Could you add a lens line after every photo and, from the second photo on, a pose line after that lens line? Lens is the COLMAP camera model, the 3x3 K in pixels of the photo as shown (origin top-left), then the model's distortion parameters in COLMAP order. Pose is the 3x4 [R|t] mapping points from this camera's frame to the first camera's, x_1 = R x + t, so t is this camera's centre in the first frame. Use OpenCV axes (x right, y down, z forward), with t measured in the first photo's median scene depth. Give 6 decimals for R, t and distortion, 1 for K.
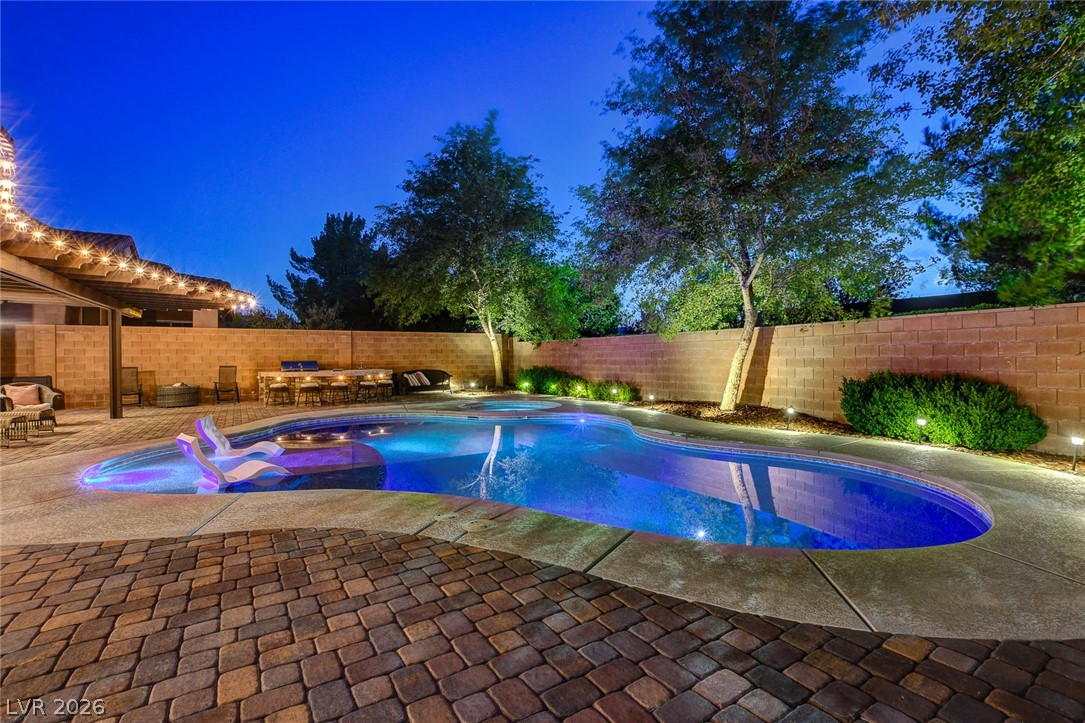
lens RADIAL K [[479.7, 0, 542.1], [0, 479.7, 359.0], [0, 0, 1]] dist [-0.036493, 0.005763]
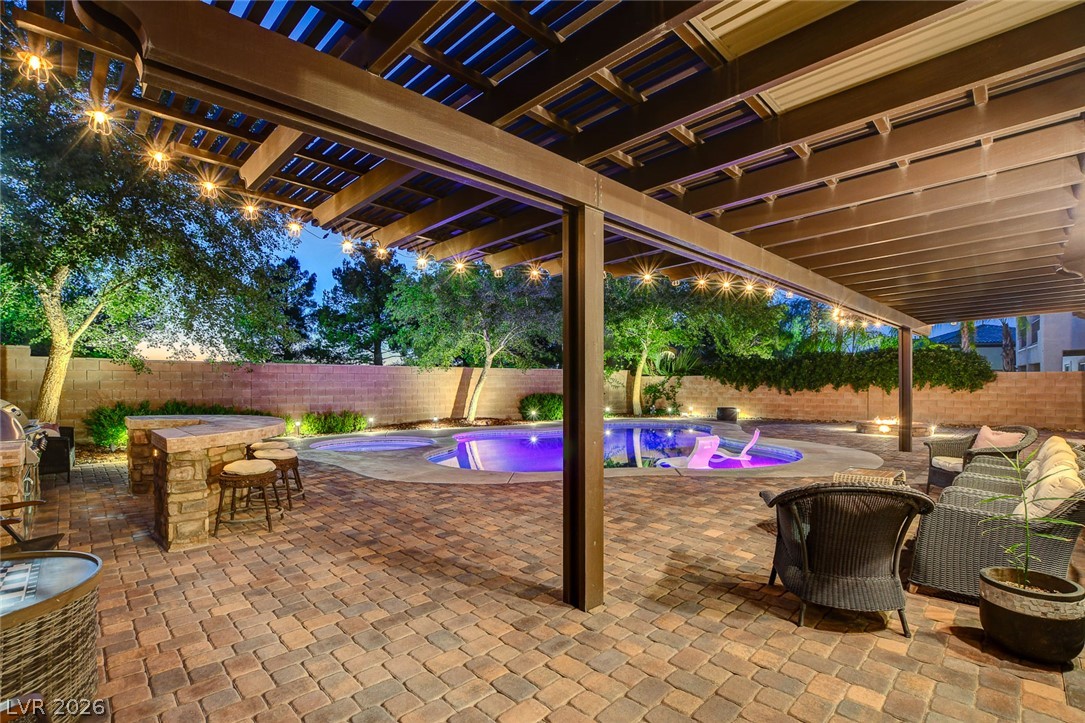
lens RADIAL K [[496.4, 0, 547.1], [0, 496.4, 385.6], [0, 0, 1]] dist [-0.038388, 0.006545]
pose [[-0.217490, 0.003195, 0.976057, -0.992831], [0.005985, 0.999980, -0.001939, -0.001817], [-0.976044, 0.005420, -0.217505, 0.897817]]
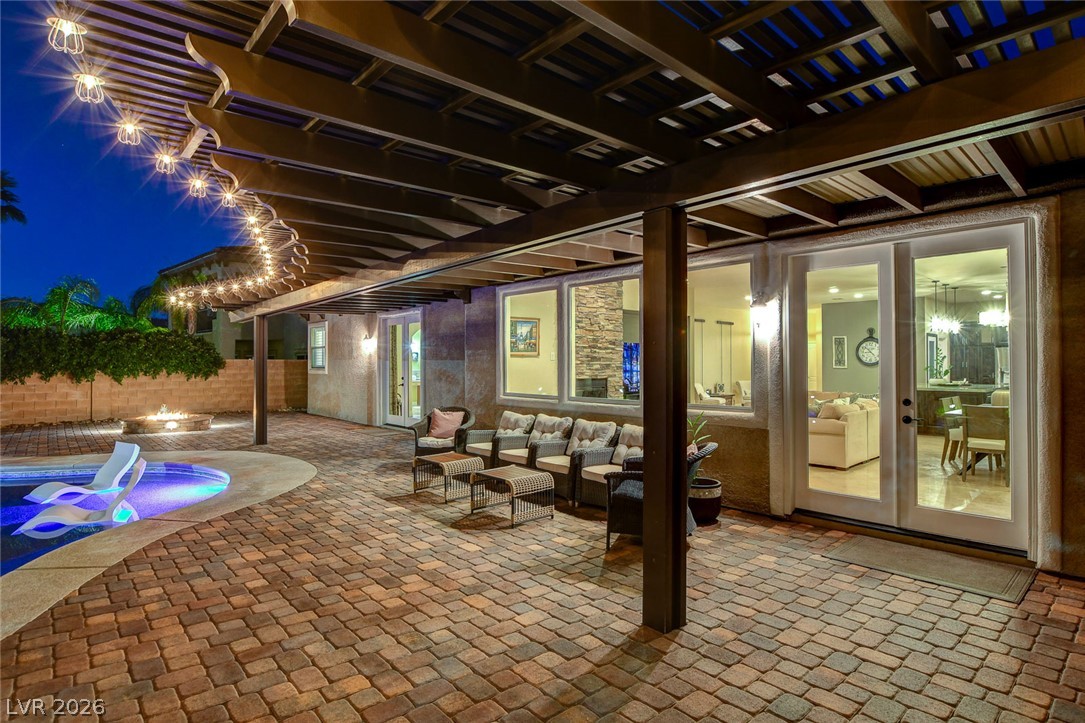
lens RADIAL K [[564.7, 0, 540.1], [0, 564.7, 357.2], [0, 0, 1]] dist [-0.020684, -0.000255]
pose [[-0.987775, 0.007691, -0.155694, -0.660132], [0.008970, 0.999932, -0.007514, -0.017014], [0.155626, -0.008819, -0.987777, 1.078070]]
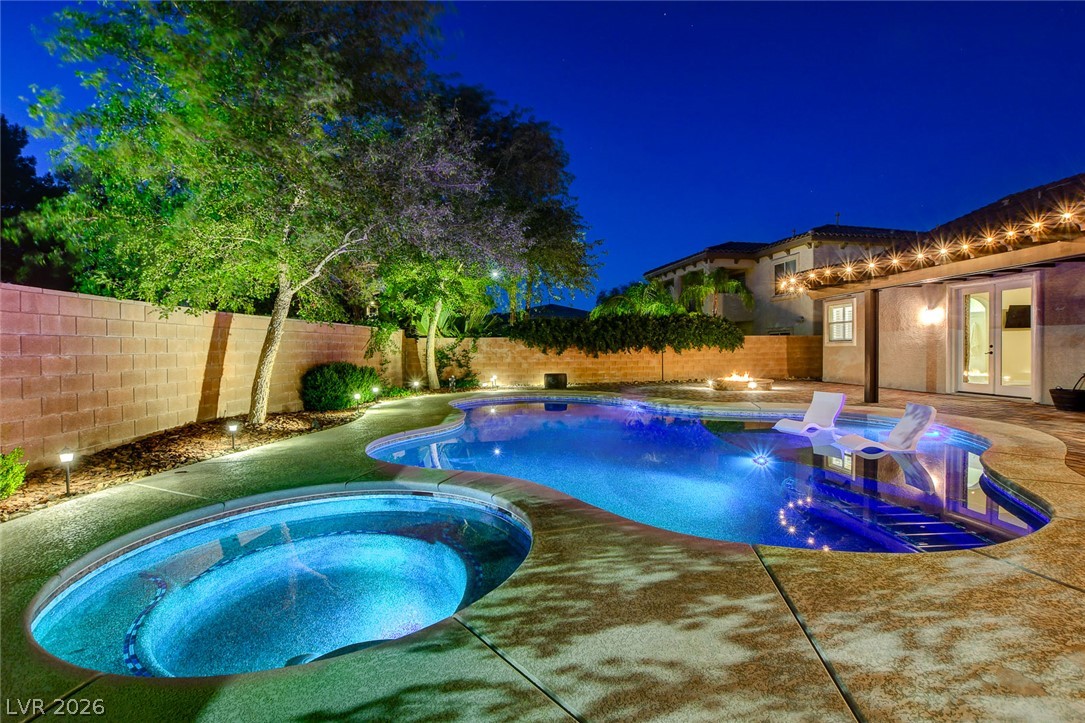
lens RADIAL K [[486.3, 0, 542.5], [0, 486.3, 361.5], [0, 0, 1]] dist [-0.035802, 0.005077]
pose [[-0.877804, 0.005945, 0.478983, -0.282871], [0.019304, 0.999550, 0.022971, 0.002872], [-0.478631, 0.029411, -0.877523, 1.165245]]
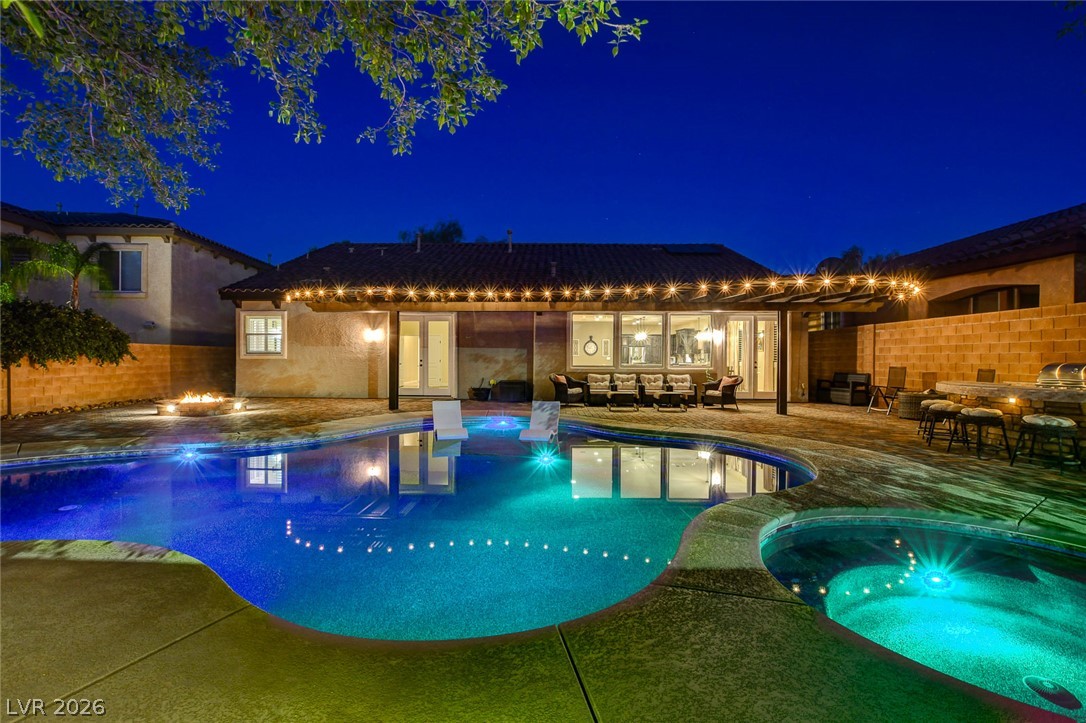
lens RADIAL K [[480.1, 0, 542.6], [0, 480.1, 359.0], [0, 0, 1]] dist [-0.036493, 0.005763]
pose [[-0.552405, 0.007605, -0.833541, 0.225133], [-0.001574, 0.999947, 0.010167, -0.005812], [0.833574, 0.006928, -0.552364, 0.945527]]
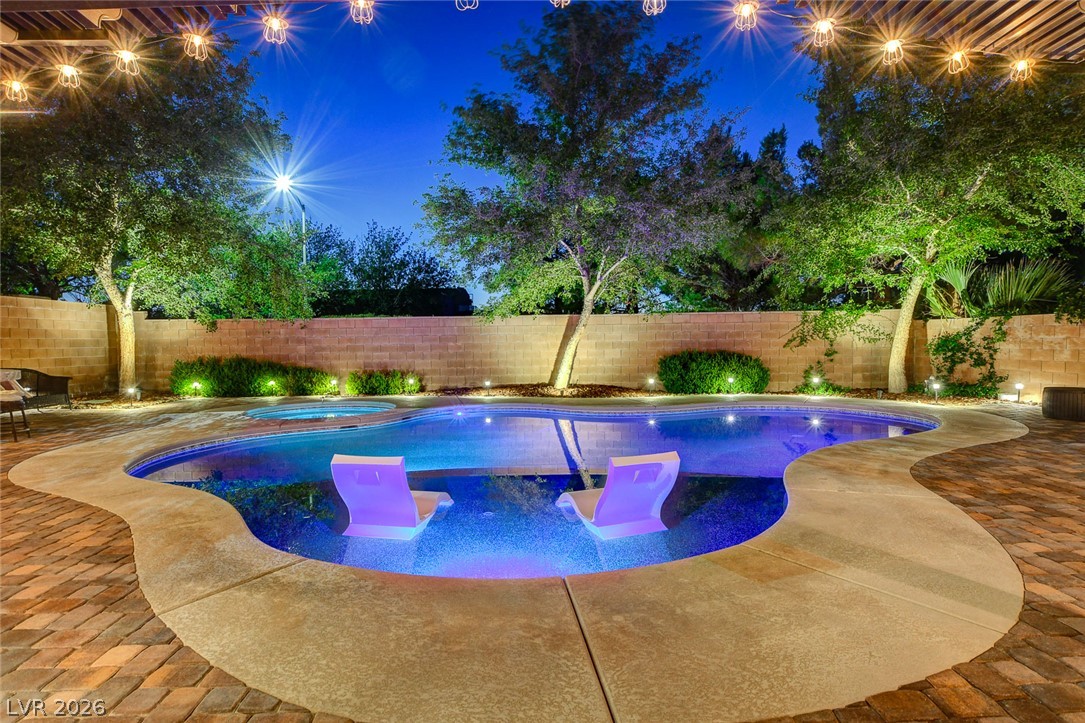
lens RADIAL K [[562.4, 0, 542.5], [0, 562.4, 361.5], [0, 0, 1]] dist [-0.041582, 0.019994]
pose [[0.518782, -0.028739, 0.854423, -0.606446], [0.009363, 0.999566, 0.027936, 0.005604], [-0.854855, -0.006492, 0.518826, 0.291243]]
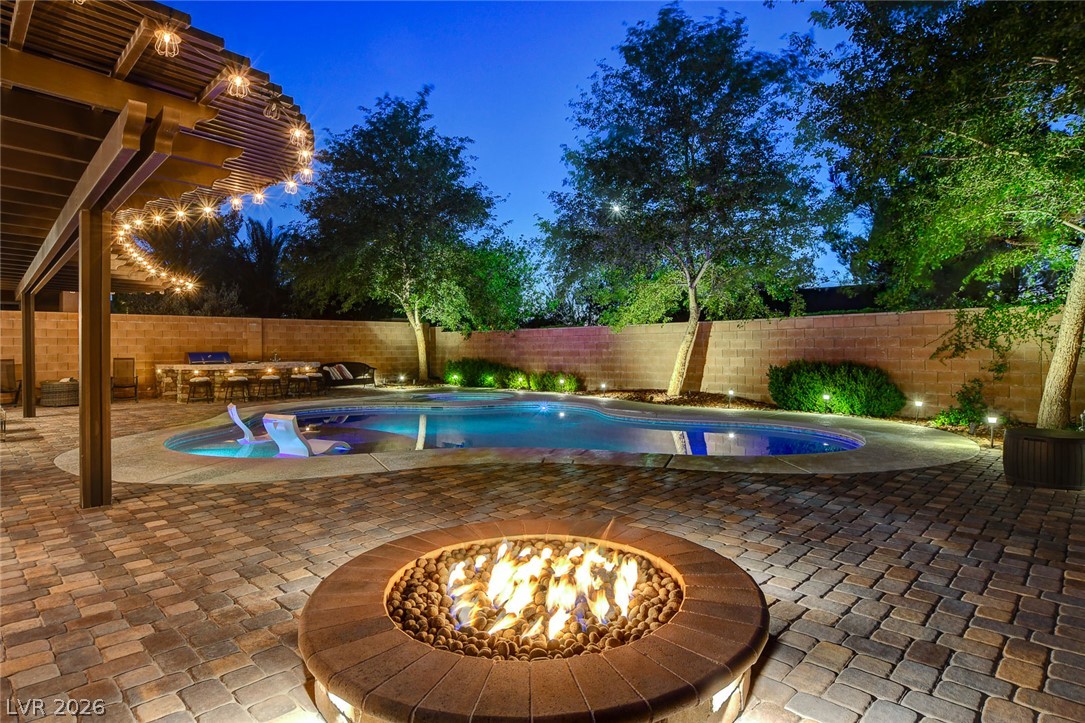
lens RADIAL K [[589.2, 0, 540.6], [0, 589.2, 349.8], [0, 0, 1]] dist [-0.023311, 0.000705]
pose [[0.973783, 0.000910, 0.227477, -0.187732], [-0.000409, 0.999997, -0.002248, 0.002211], [-0.227478, 0.002096, 0.973781, -0.226752]]
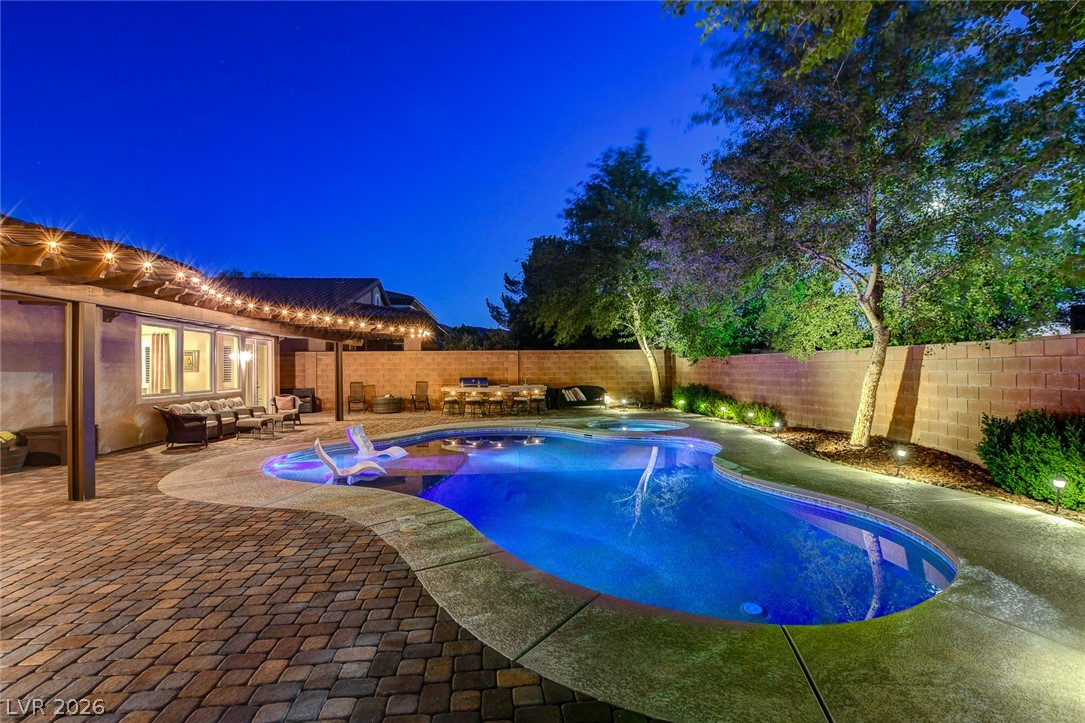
lens RADIAL K [[487.4, 0, 543.3], [0, 487.4, 369.1], [0, 0, 1]] dist [-0.038766, 0.007117]
pose [[0.895498, 0.000648, -0.445064, 0.215609], [0.000910, 0.999994, 0.003287, -0.024867], [0.445064, -0.003348, 0.895493, -0.007257]]
